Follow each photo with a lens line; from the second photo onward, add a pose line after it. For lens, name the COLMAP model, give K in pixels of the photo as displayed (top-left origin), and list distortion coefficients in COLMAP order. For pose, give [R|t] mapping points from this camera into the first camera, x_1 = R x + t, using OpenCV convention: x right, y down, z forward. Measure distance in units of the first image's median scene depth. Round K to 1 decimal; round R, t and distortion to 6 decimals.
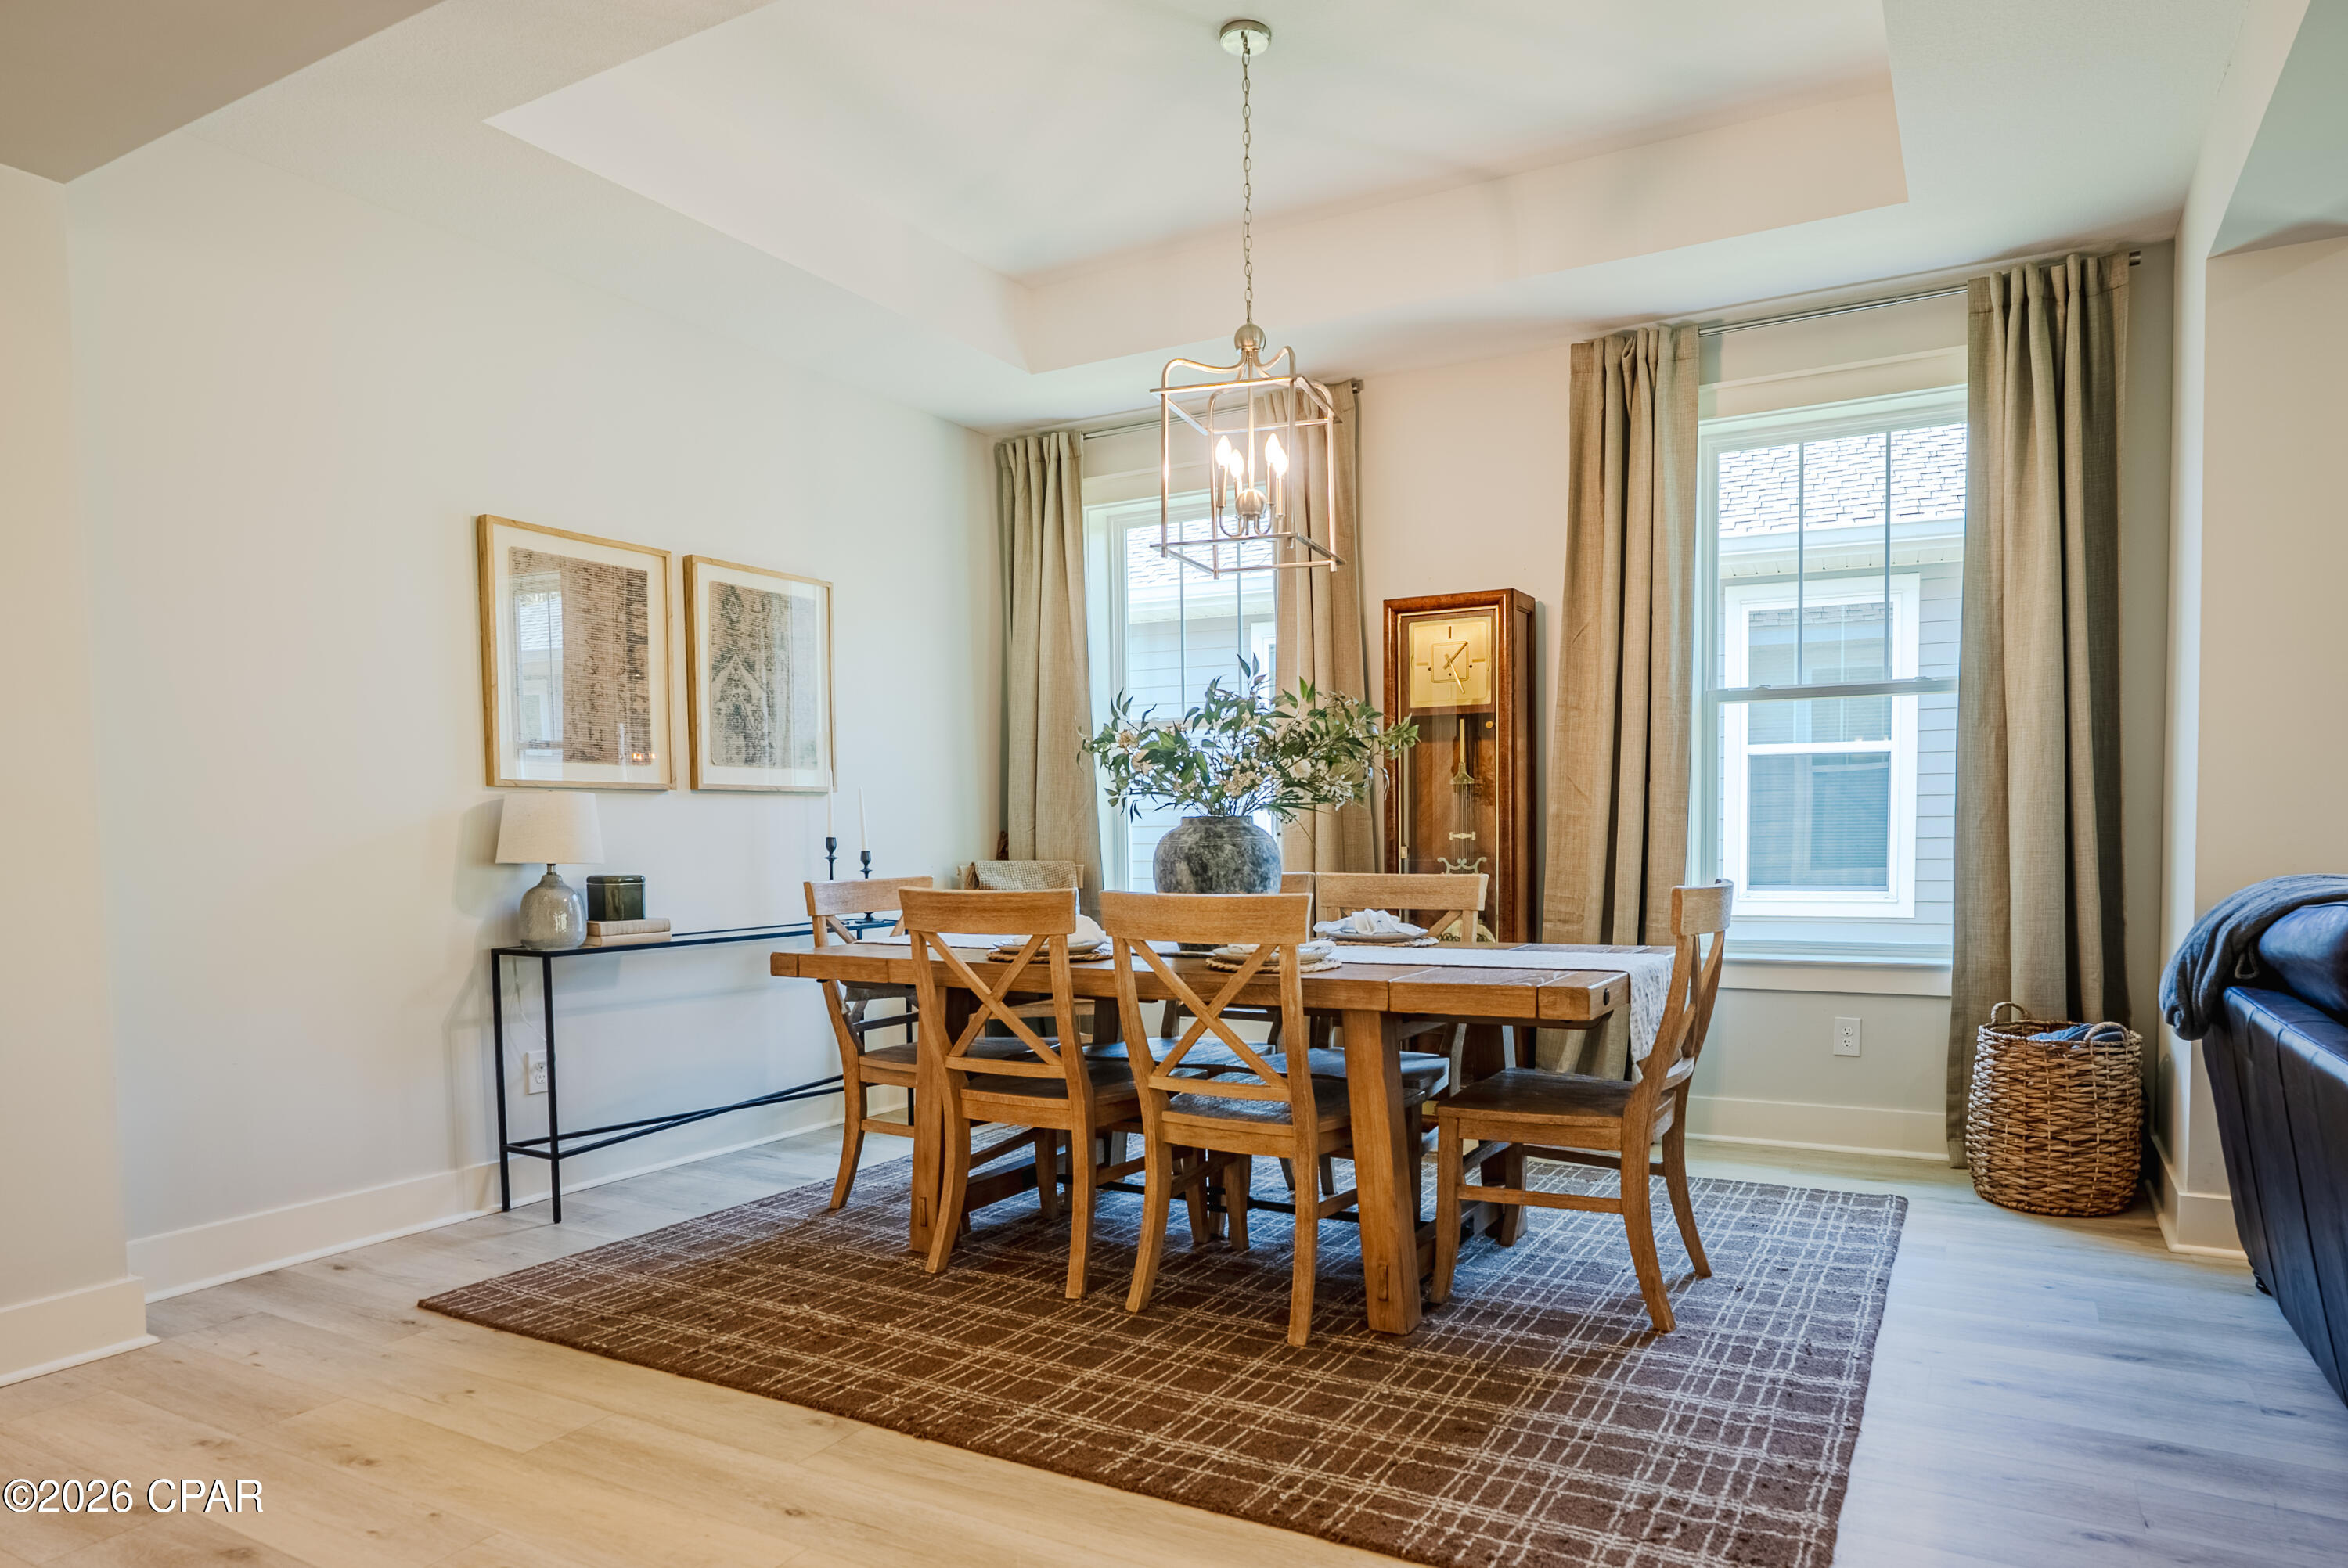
lens RADIAL K [[1366.0, 0, 1295.3], [0, 1366.0, 902.1], [0, 0, 1]] dist [-0.031479, 0.011053]
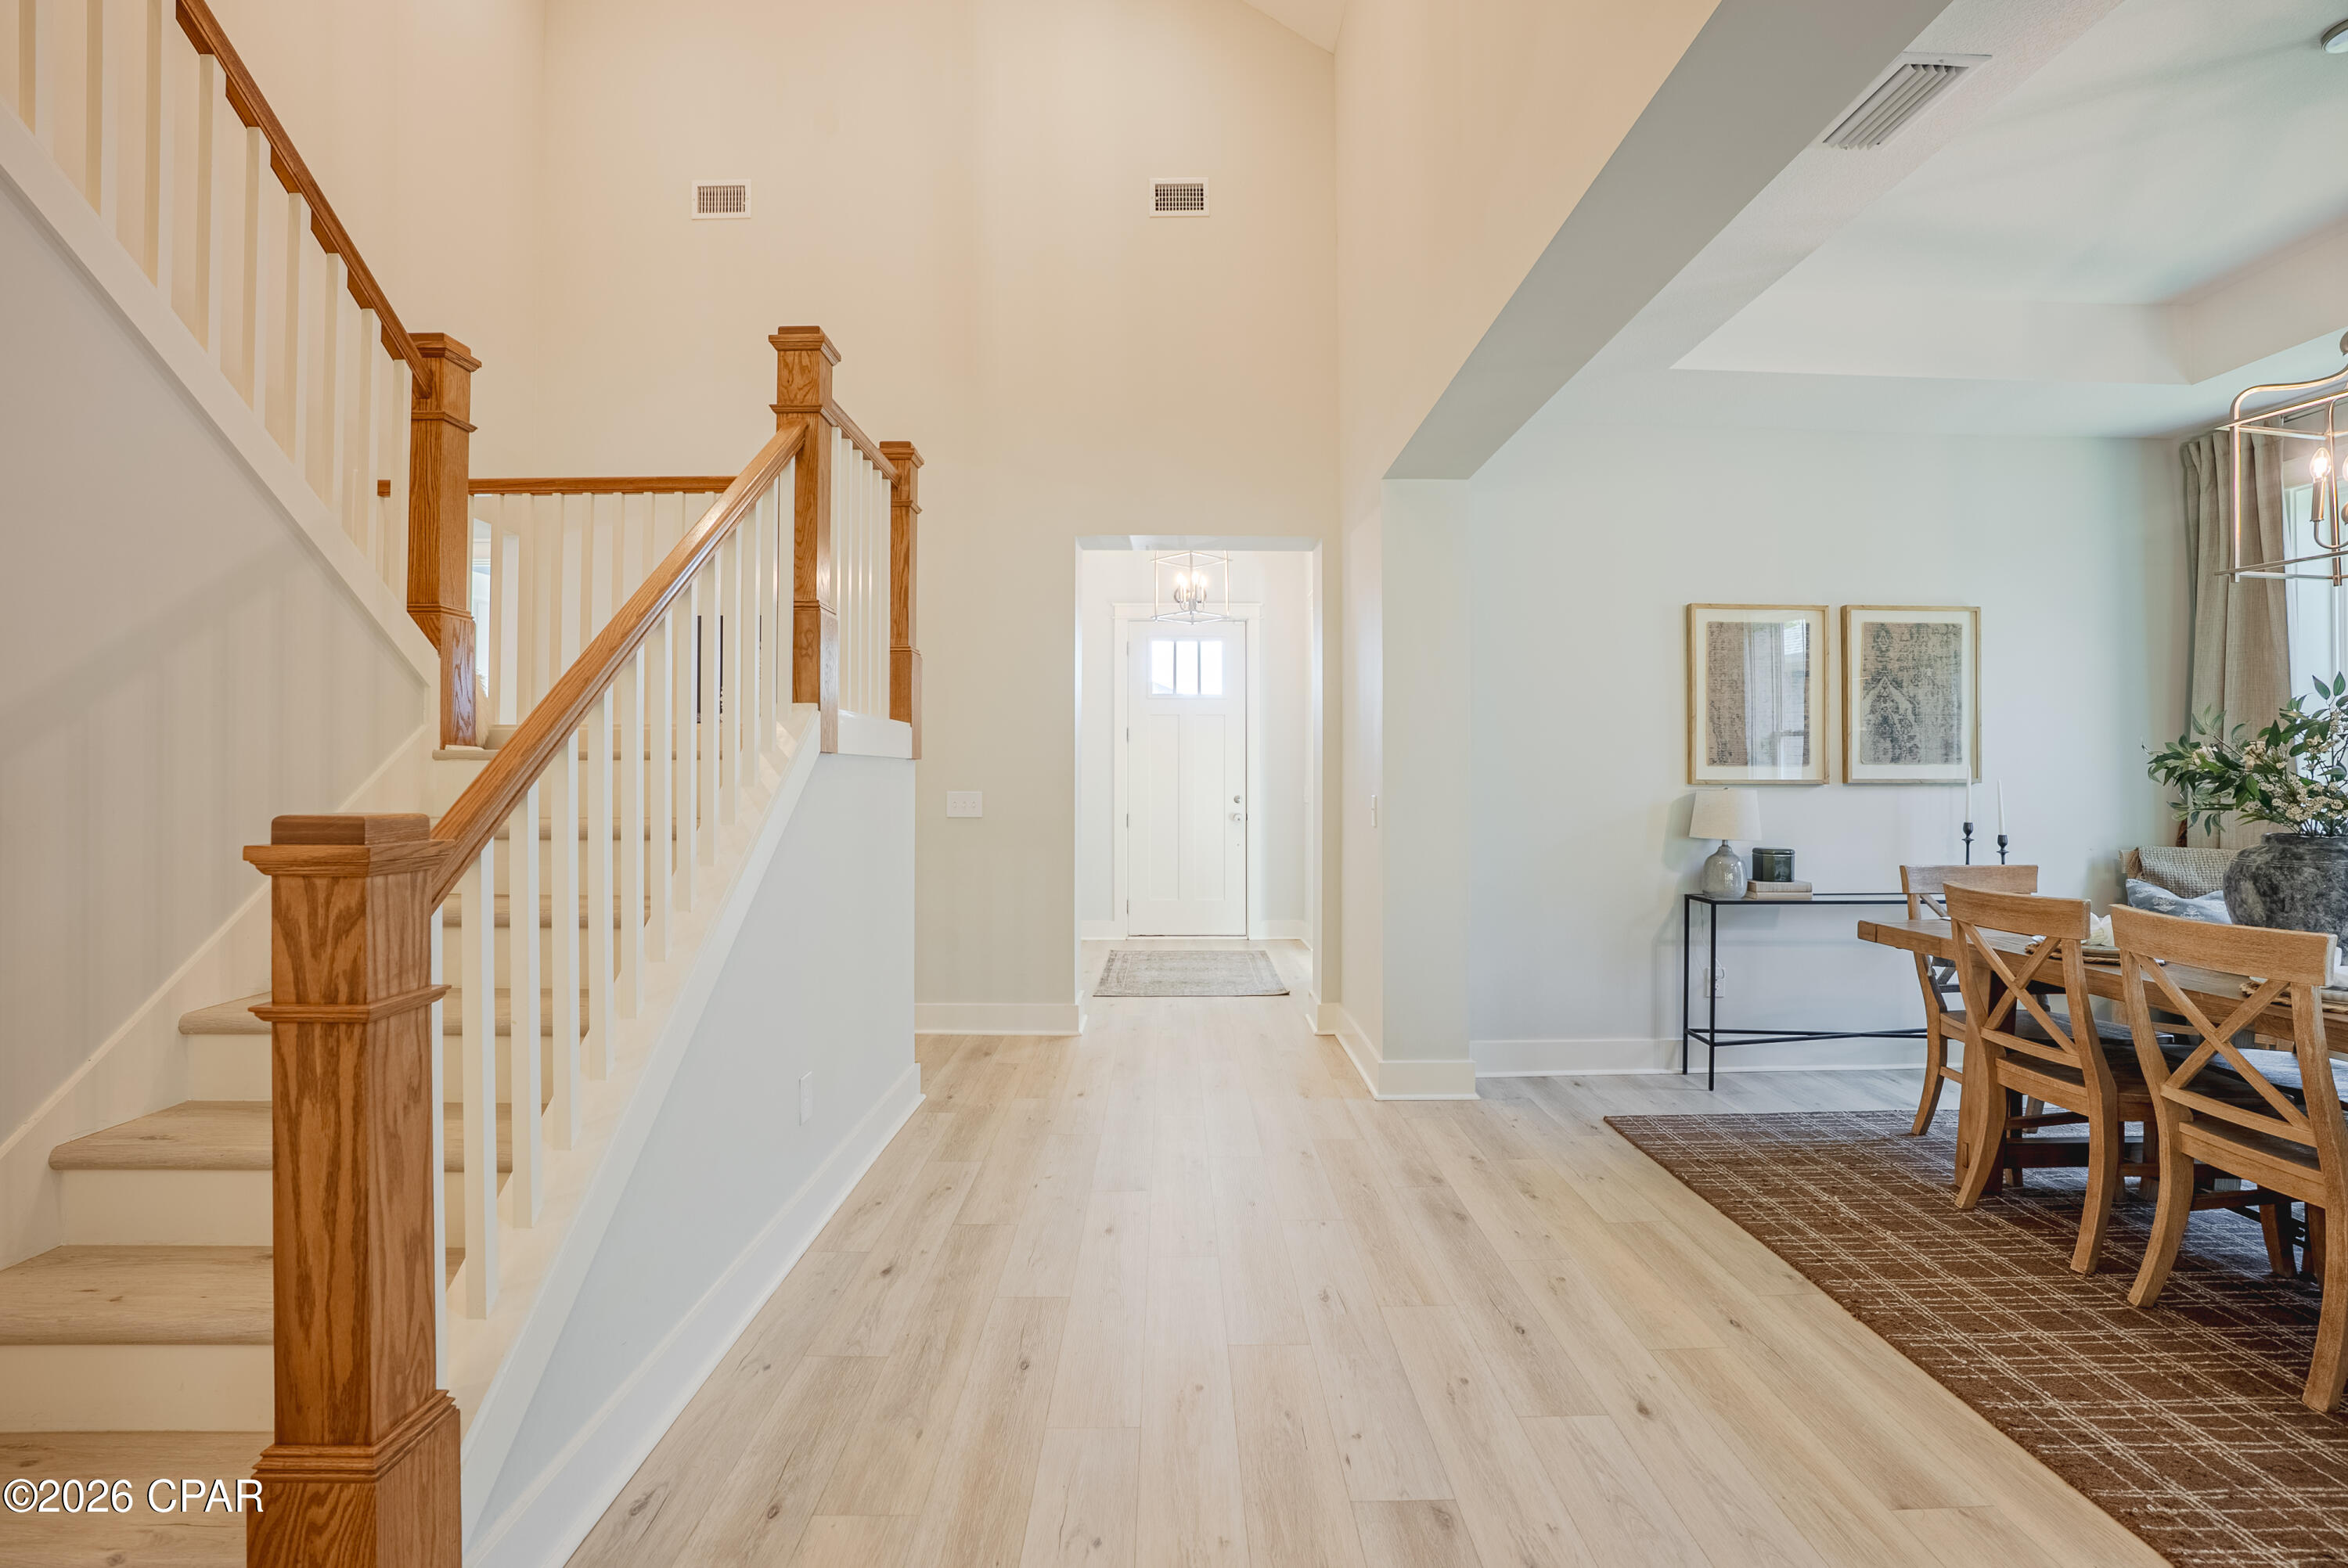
lens RADIAL K [[1125.8, 0, 1251.2], [0, 1125.8, 769.0], [0, 0, 1]] dist [0.004666, 0.009243]
pose [[0.518578, 0.001935, -0.855028, 0.258508], [-0.048891, 0.998428, -0.027393, -0.054218], [0.853631, 0.056008, 0.517858, -0.065832]]
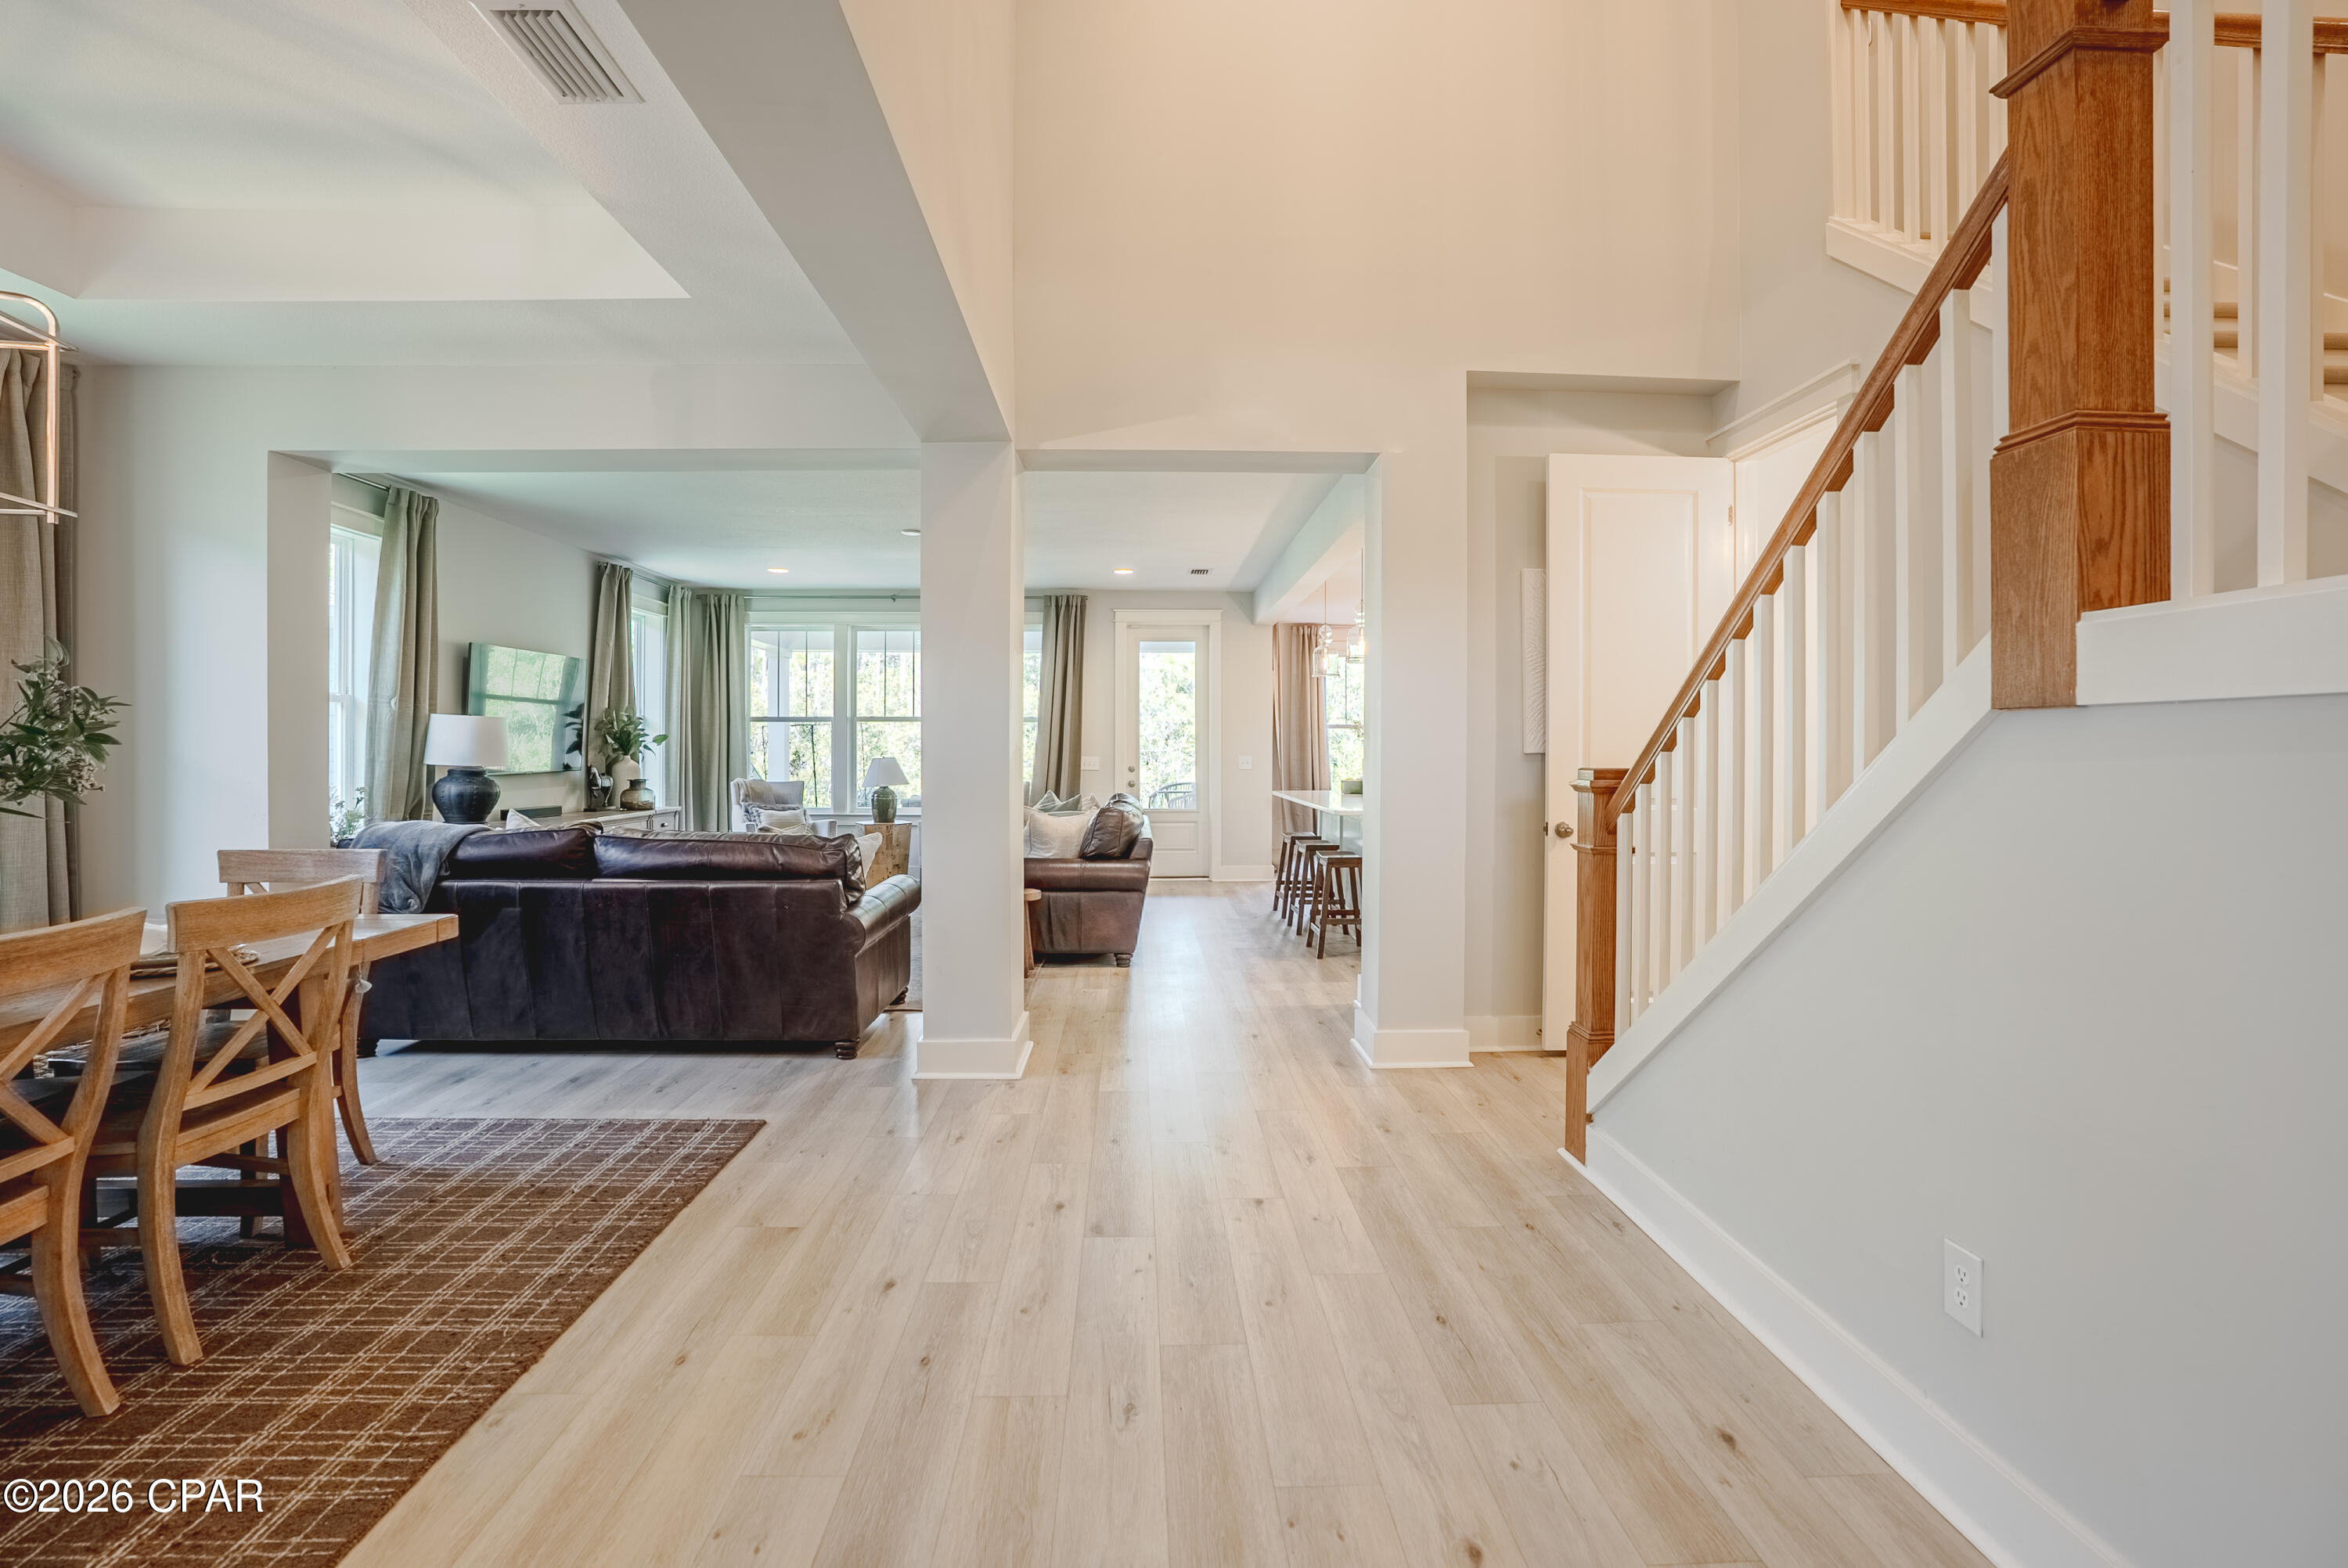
lens RADIAL K [[1125.8, 0, 1174.2], [0, 1125.8, 758.9], [0, 0, 1]] dist [0.004666, 0.009243]
pose [[-0.485862, -0.000014, 0.874035, -1.015784], [0.044353, 0.998711, 0.024672, -0.084761], [-0.872909, 0.050754, -0.485236, 0.713015]]
